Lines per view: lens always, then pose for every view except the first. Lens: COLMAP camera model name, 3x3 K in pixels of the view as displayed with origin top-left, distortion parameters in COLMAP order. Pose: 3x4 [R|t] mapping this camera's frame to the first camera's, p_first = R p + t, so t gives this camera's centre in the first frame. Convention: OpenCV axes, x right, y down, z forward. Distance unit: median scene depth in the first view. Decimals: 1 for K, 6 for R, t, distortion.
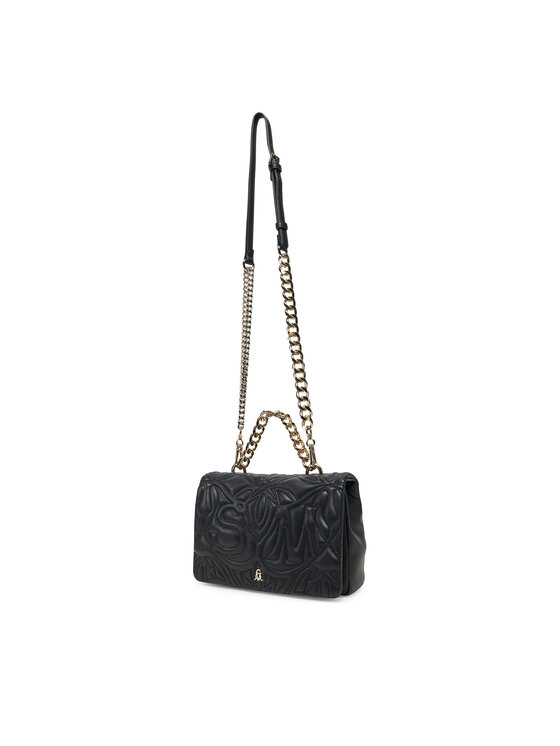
lens RADIAL K [[1174.9, 0, 280.0], [0, 1174.9, 373.0], [0, 0, 1]] dist [0.402949, 0.007978]
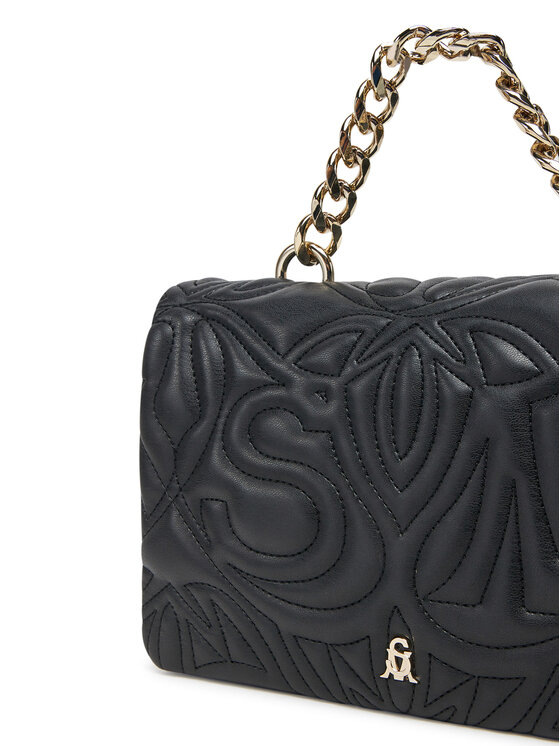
lens RADIAL K [[1328.2, 0, 280.0], [0, 1328.2, 373.0], [0, 0, 1]] dist [-0.179597, -0.109513]
pose [[0.999625, -0.023822, 0.013493, -0.045332], [0.022777, 0.997079, 0.072907, 0.086990], [-0.015190, -0.072572, 0.997247, 0.716650]]
